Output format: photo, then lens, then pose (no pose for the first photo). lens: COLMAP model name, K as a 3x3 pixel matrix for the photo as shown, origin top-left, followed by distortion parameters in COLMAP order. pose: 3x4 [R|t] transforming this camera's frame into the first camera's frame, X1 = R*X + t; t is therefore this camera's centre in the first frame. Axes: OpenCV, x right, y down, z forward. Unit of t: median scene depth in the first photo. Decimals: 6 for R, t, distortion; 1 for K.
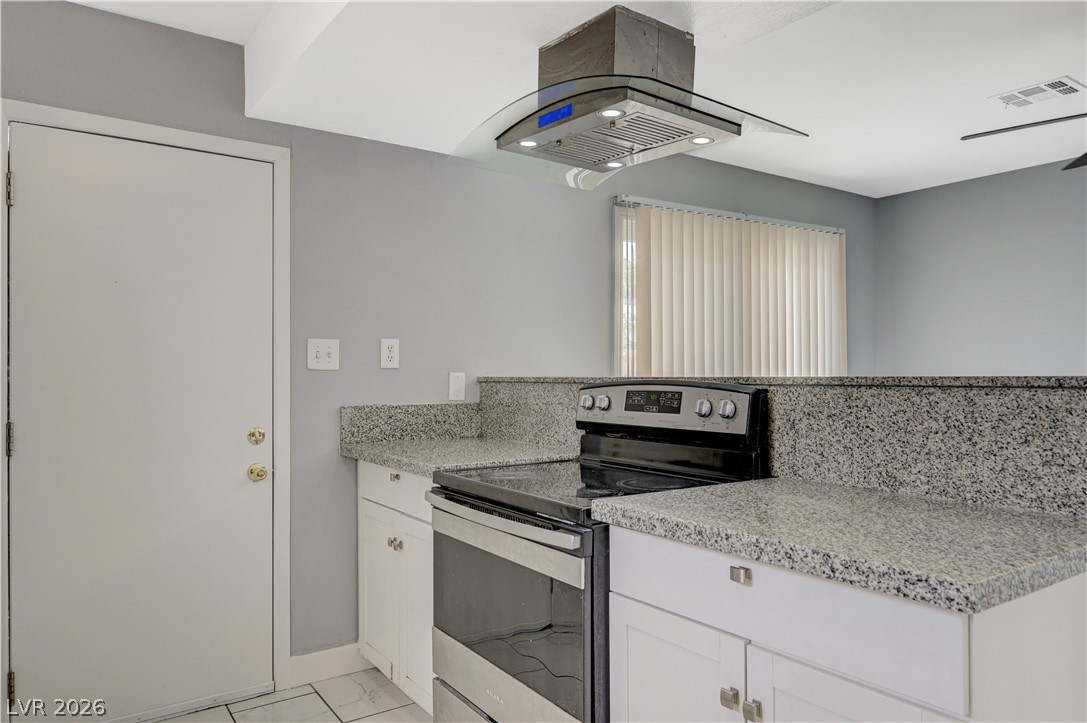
lens RADIAL K [[724.6, 0, 542.8], [0, 724.6, 371.6], [0, 0, 1]] dist [-0.004579, 0.002258]
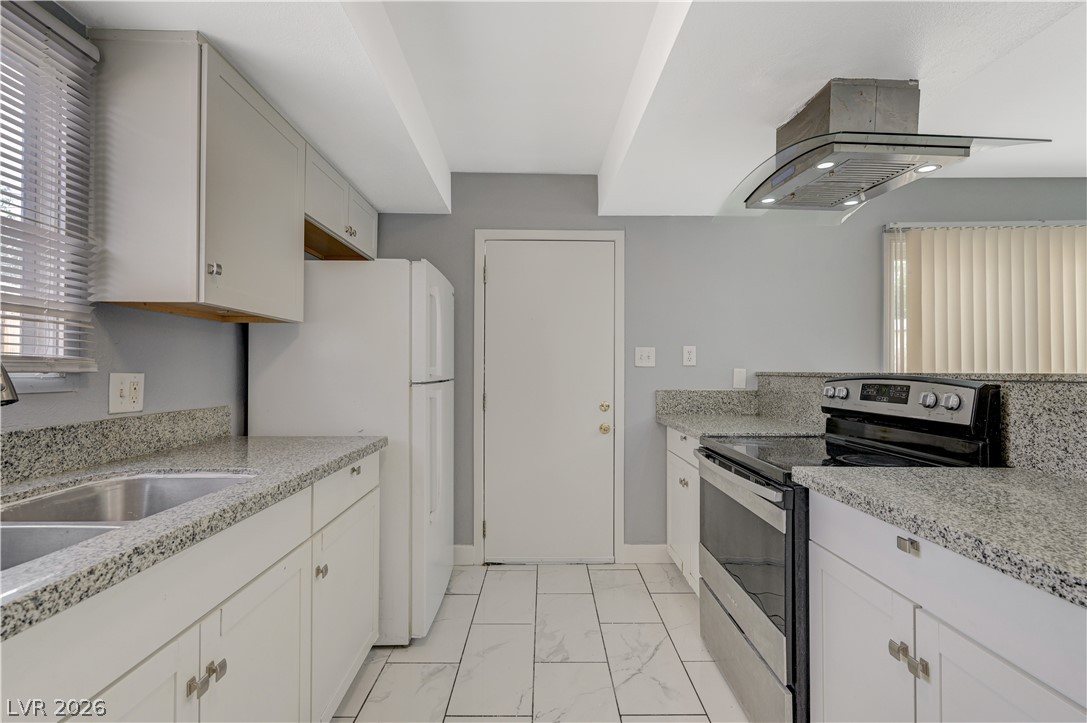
lens RADIAL K [[473.2, 0, 544.6], [0, 473.2, 364.2], [0, 0, 1]] dist [-0.003204, 0.001880]
pose [[0.826748, -0.002044, -0.562569, 0.166285], [-0.002190, 0.999974, -0.006851, -0.000285], [0.562568, 0.006896, 0.826722, 0.040394]]
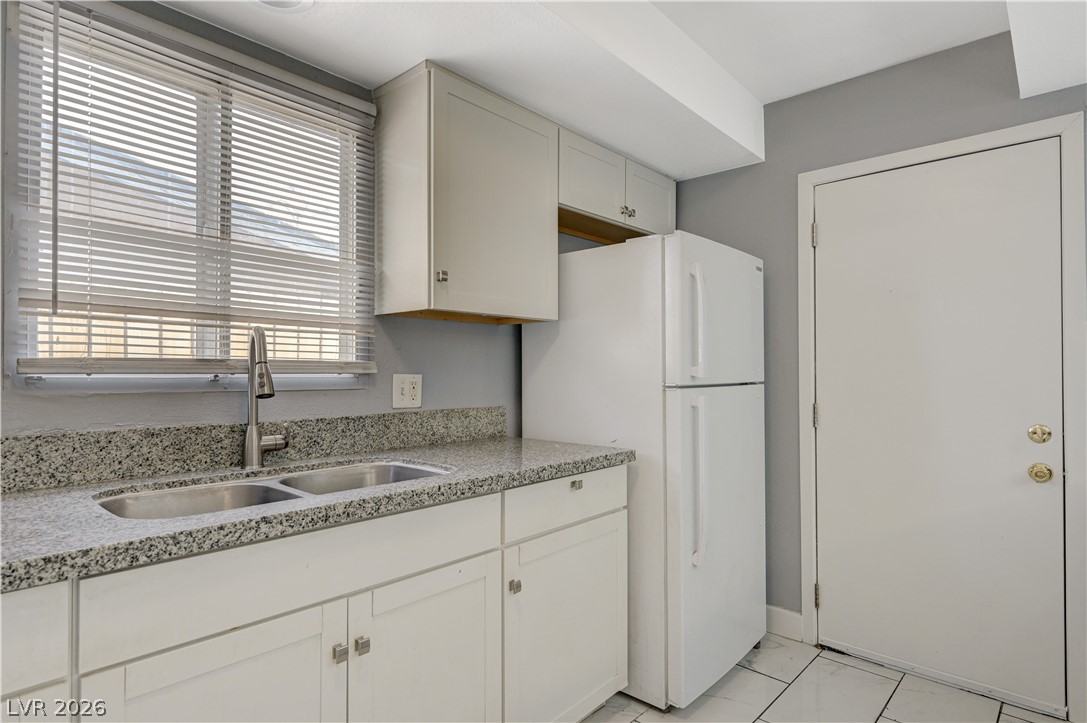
lens RADIAL K [[573.5, 0, 545.2], [0, 573.5, 364.6], [0, 0, 1]] dist [-0.005335, 0.001120]
pose [[0.217901, -0.008627, -0.975933, 0.305526], [0.006056, 0.999954, -0.007487, 0.002339], [0.975952, -0.004279, 0.217943, 0.353711]]
